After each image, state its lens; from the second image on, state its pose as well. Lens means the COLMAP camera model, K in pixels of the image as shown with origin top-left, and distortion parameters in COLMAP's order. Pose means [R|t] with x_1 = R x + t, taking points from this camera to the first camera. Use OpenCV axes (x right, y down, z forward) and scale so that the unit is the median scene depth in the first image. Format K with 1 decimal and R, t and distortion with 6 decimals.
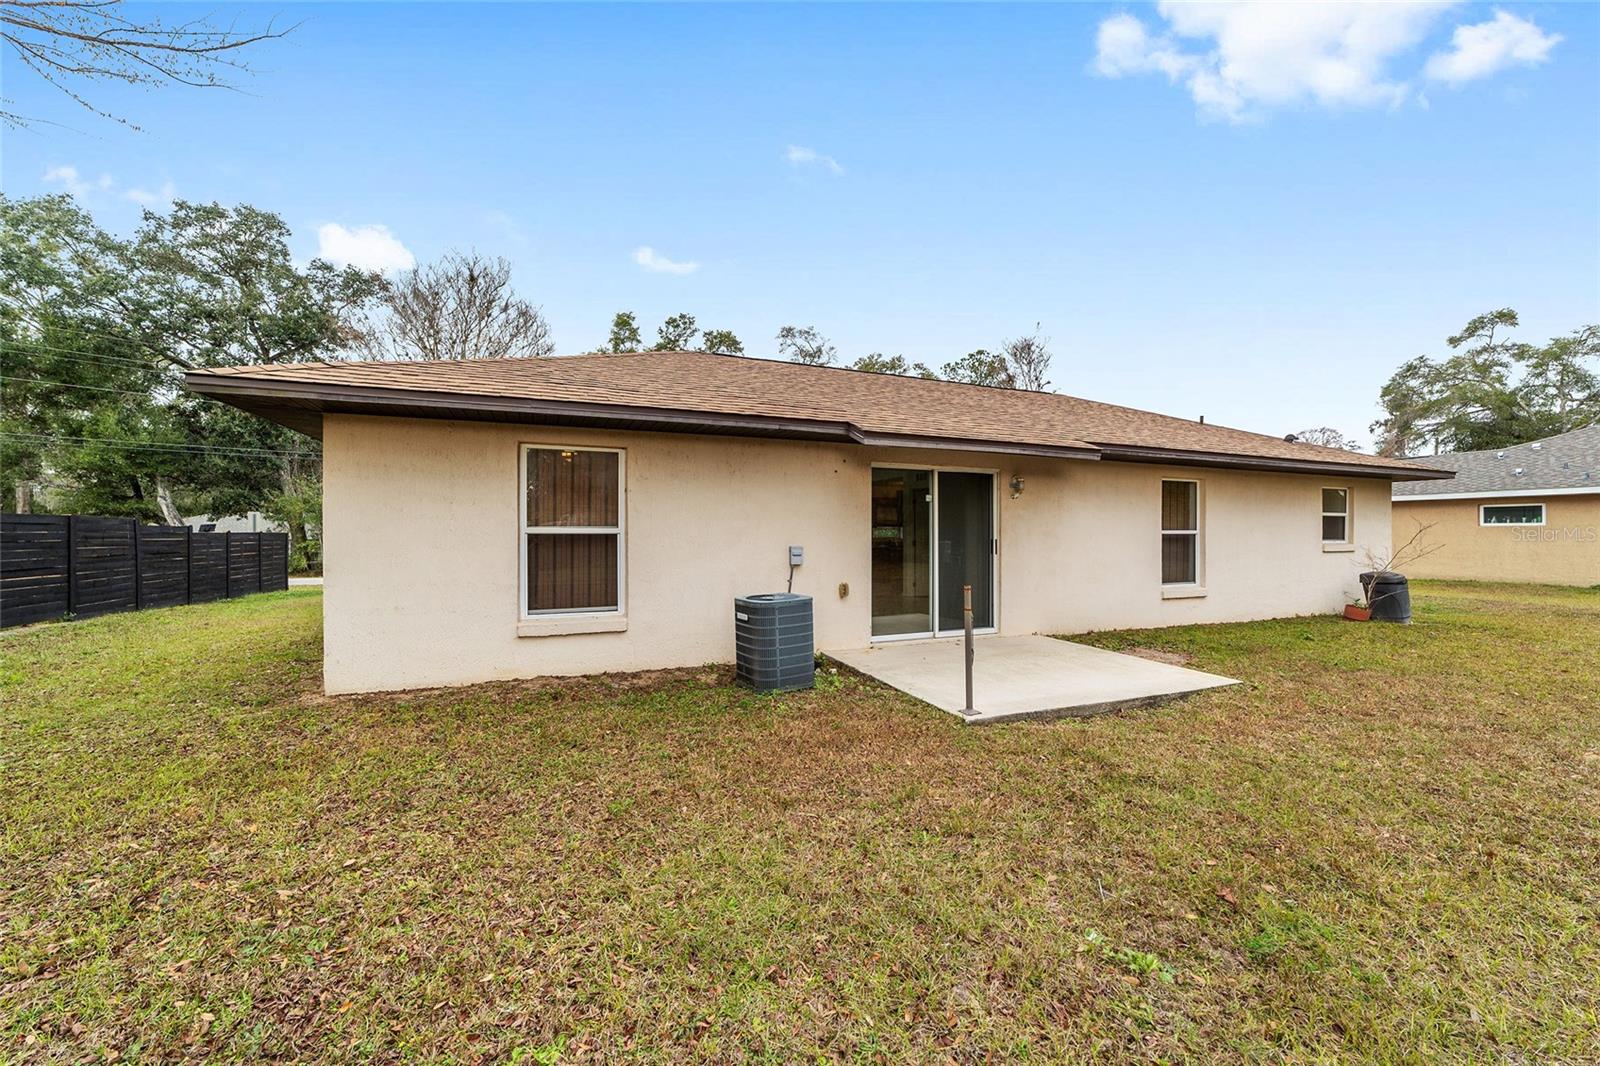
lens RADIAL K [[617.0, 0, 798.5], [0, 617.0, 535.4], [0, 0, 1]] dist [-0.013585, 0.007623]
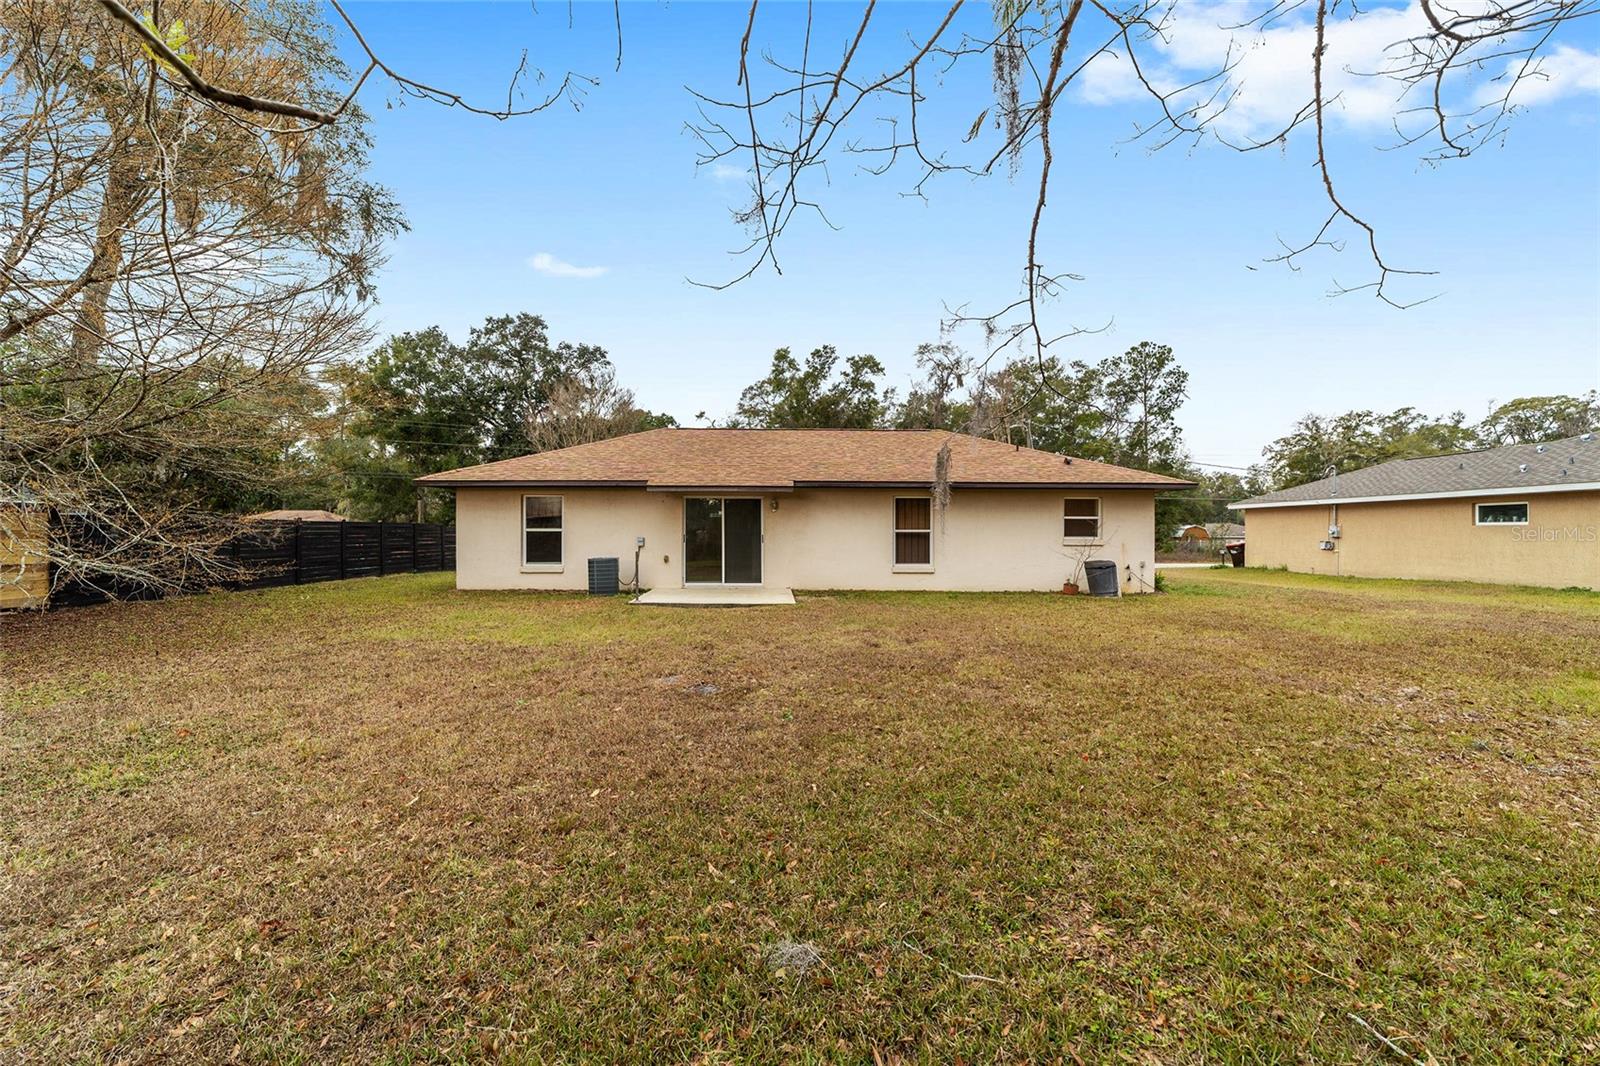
lens RADIAL K [[617.0, 0, 799.5], [0, 617.0, 538.1], [0, 0, 1]] dist [-0.013585, 0.007623]
pose [[0.935298, 0.004309, -0.353836, 0.460923], [-0.002697, 0.999984, 0.005050, 0.002726], [0.353852, -0.003769, 0.935294, -0.291048]]
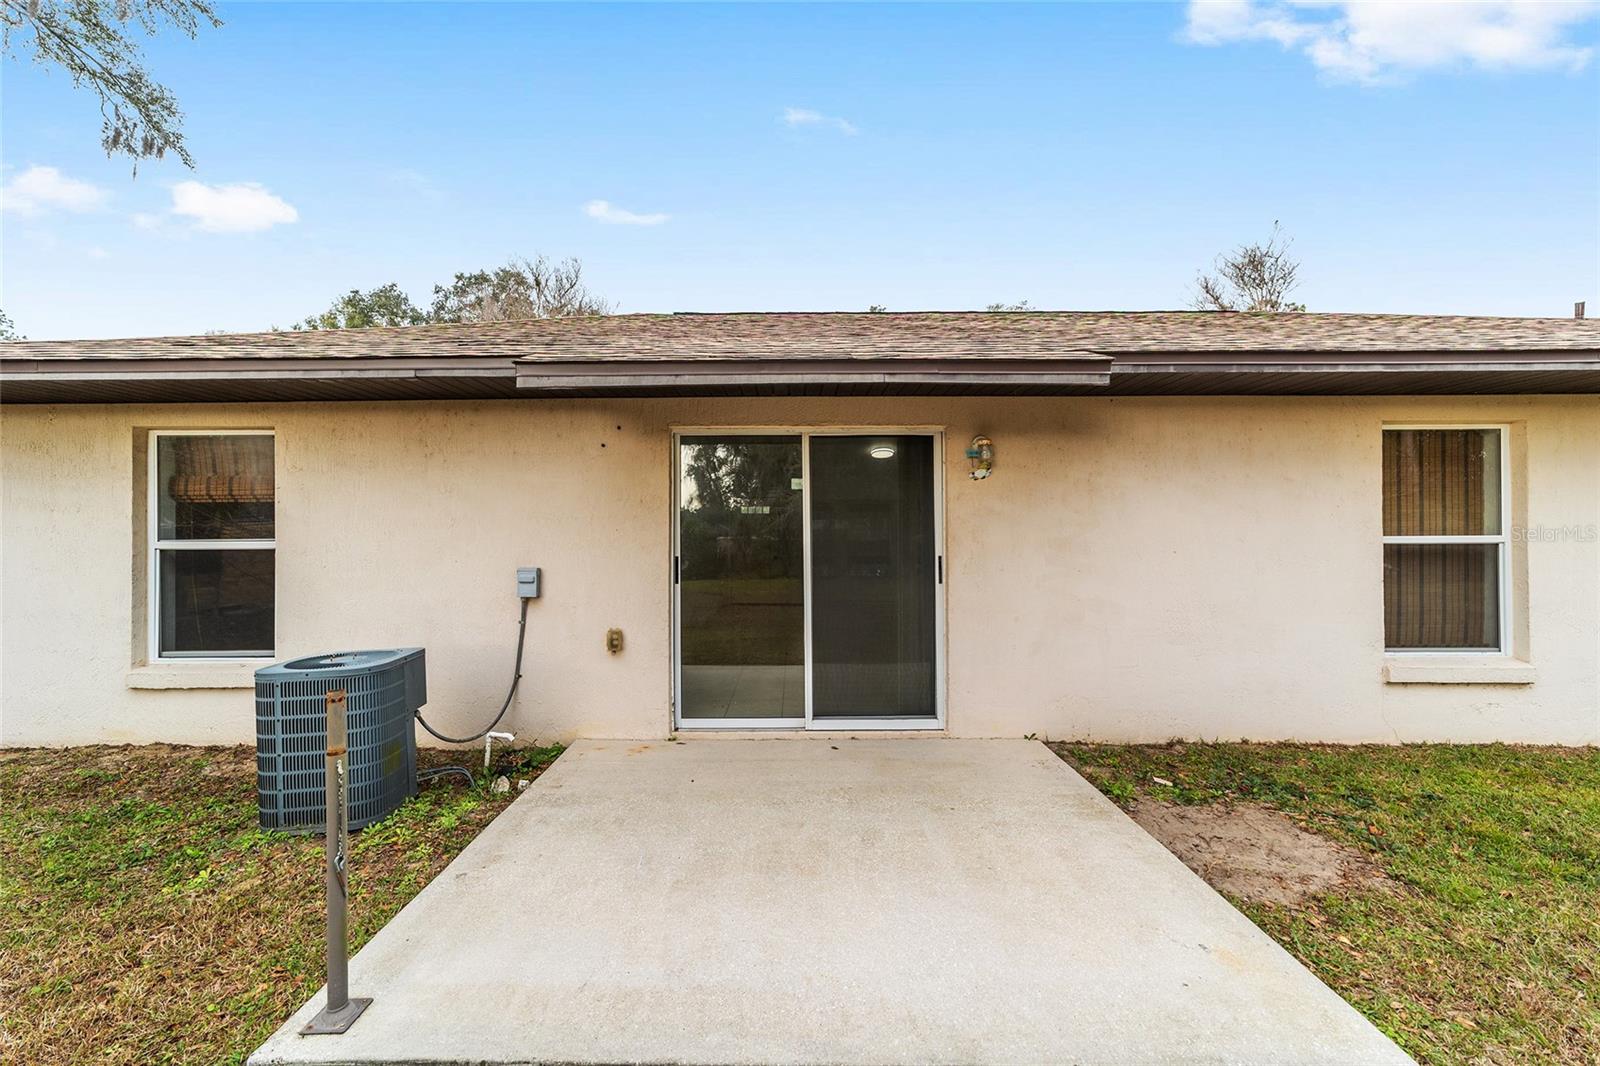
lens RADIAL K [[617.0, 0, 794.6], [0, 617.0, 540.4], [0, 0, 1]] dist [-0.013585, 0.007623]
pose [[0.920288, -0.003175, -0.391230, 0.178360], [0.004232, 0.999989, 0.001840, -0.003816], [0.391220, -0.003349, 0.920291, 0.194222]]
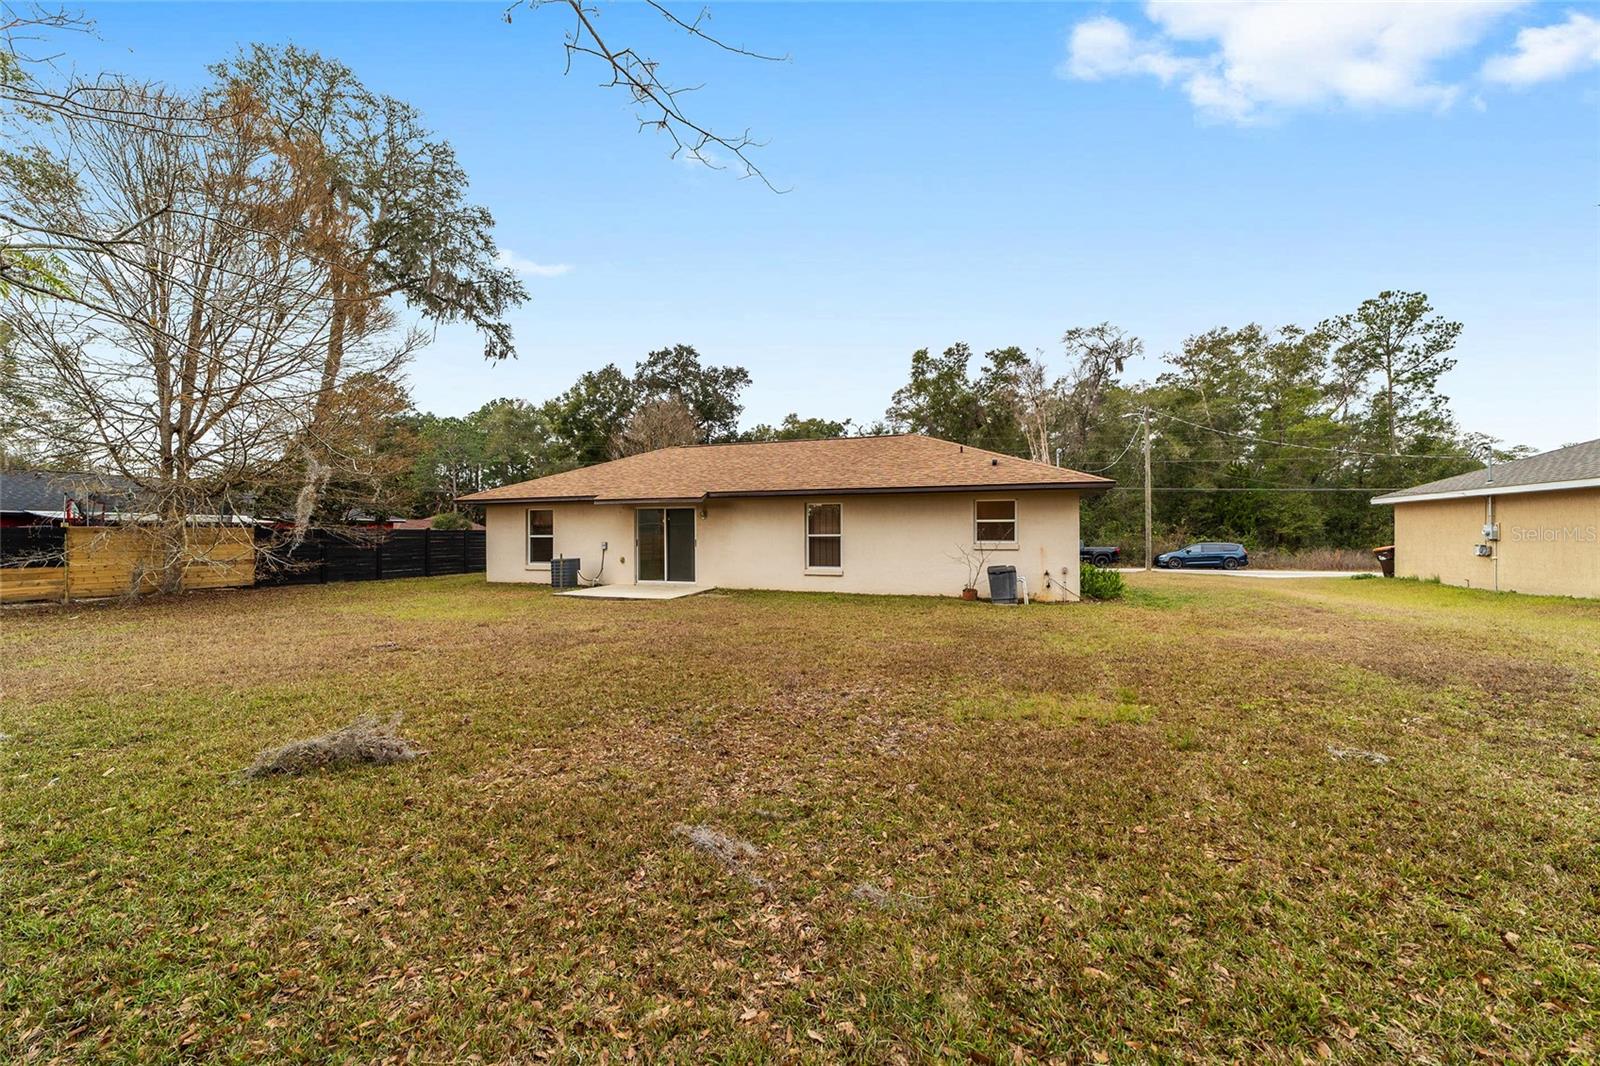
lens RADIAL K [[617.0, 0, 796.7], [0, 617.0, 539.0], [0, 0, 1]] dist [-0.013585, 0.007623]
pose [[0.756272, 0.001481, -0.654255, 0.837735], [0.001282, 0.999992, 0.003746, -0.001377], [0.654256, -0.003672, 0.756265, -0.154532]]
